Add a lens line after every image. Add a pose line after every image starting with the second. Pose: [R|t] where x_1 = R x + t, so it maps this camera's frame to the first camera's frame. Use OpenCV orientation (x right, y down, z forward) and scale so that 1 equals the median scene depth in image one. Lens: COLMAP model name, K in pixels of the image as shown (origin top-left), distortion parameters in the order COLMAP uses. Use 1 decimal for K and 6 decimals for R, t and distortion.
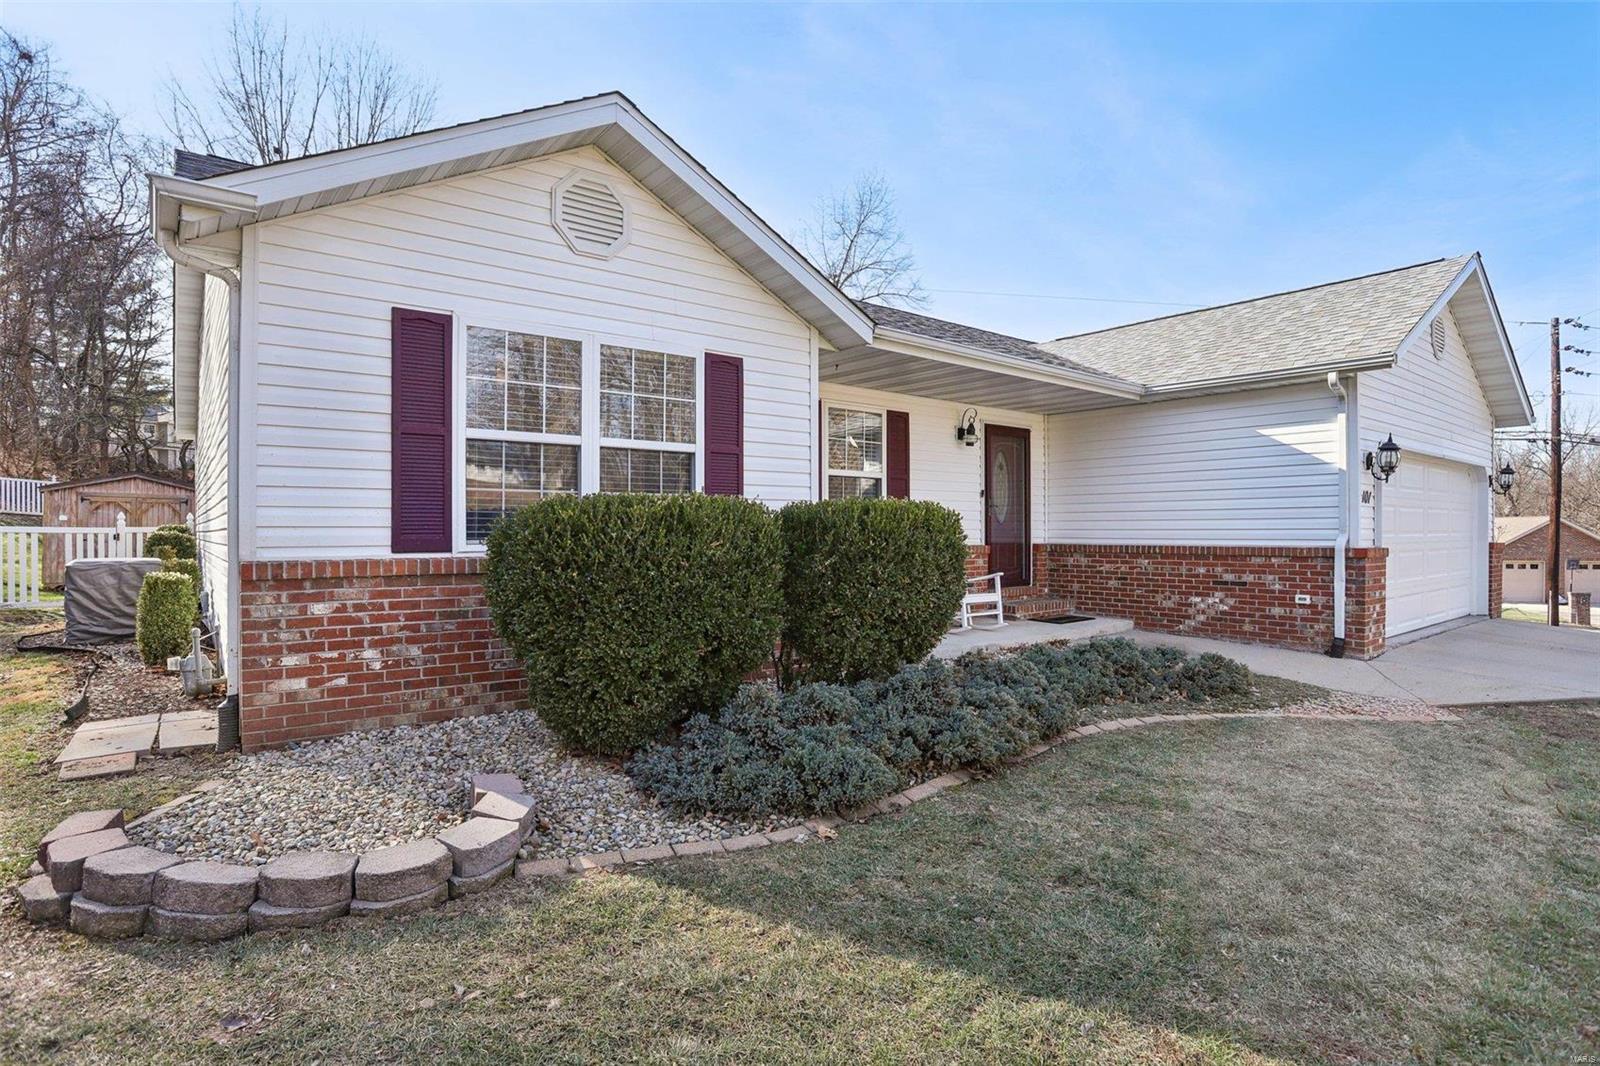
lens RADIAL K [[834.3, 0, 800.0], [0, 834.3, 533.0], [0, 0, 1]] dist [-0.057816, -0.000216]
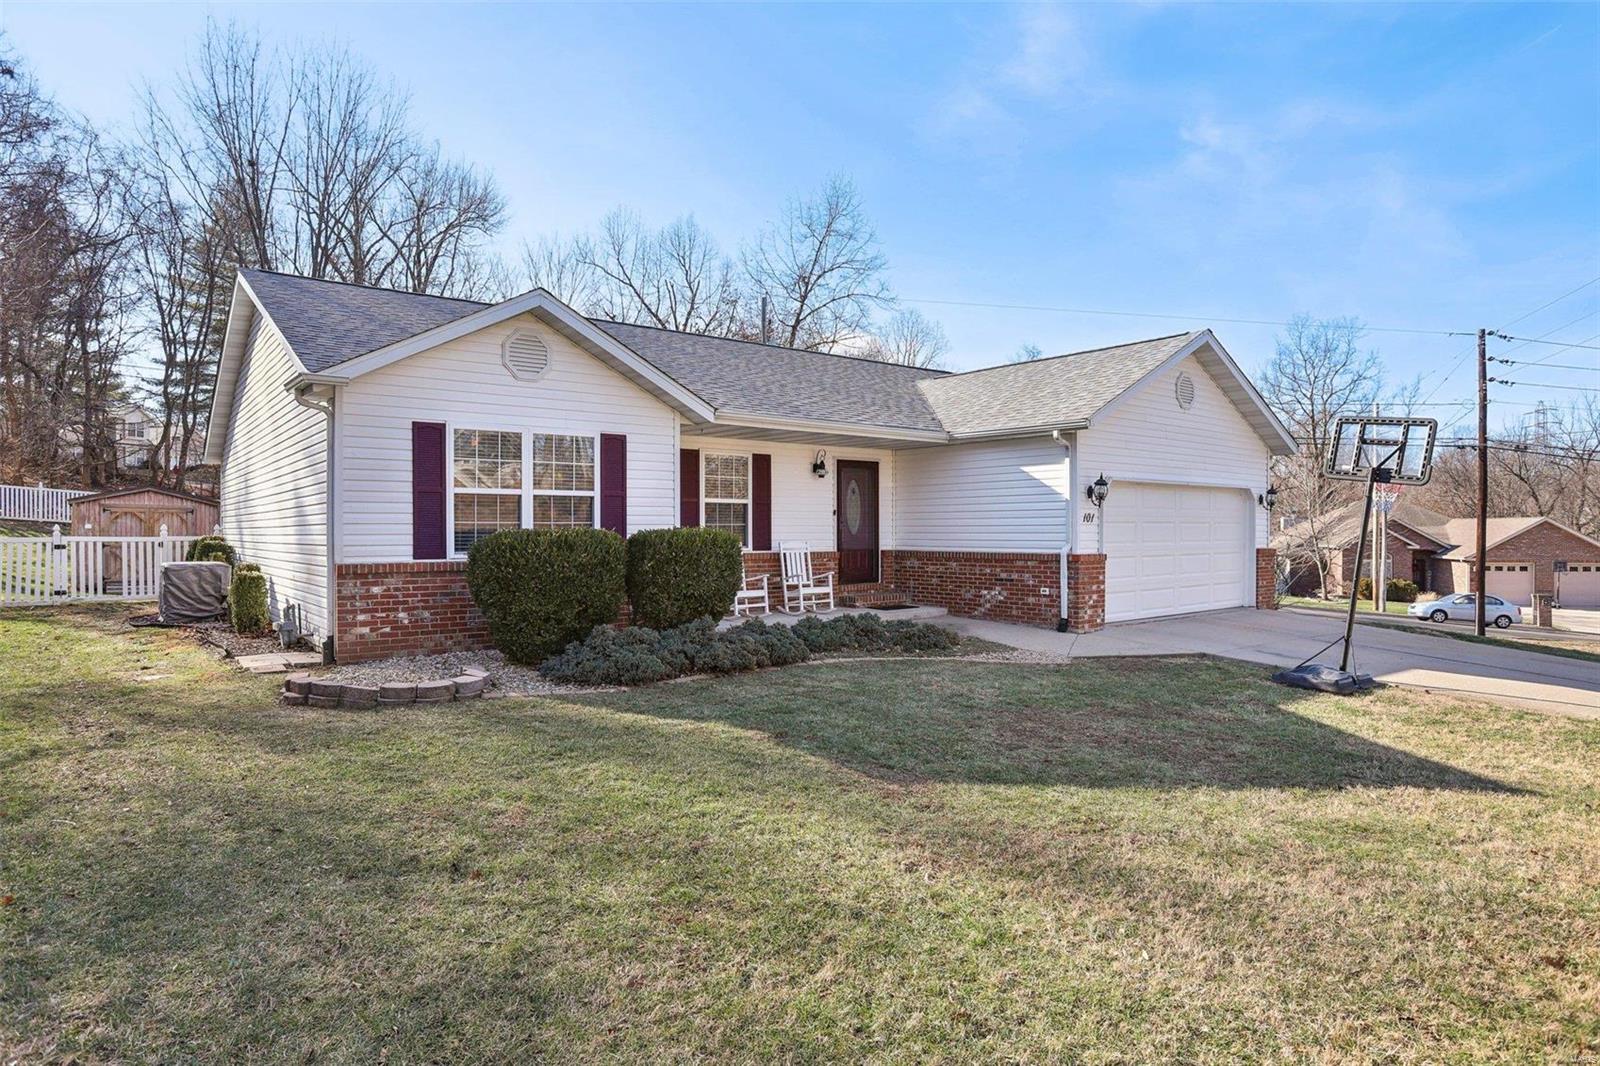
lens RADIAL K [[926.5, 0, 800.0], [0, 926.5, 533.0], [0, 0, 1]] dist [-0.064610, 0.000864]
pose [[0.999999, -0.000851, -0.000525, 0.208198], [0.000852, 0.999999, 0.000680, -0.020166], [0.000525, -0.000680, 1.000000, -0.596896]]
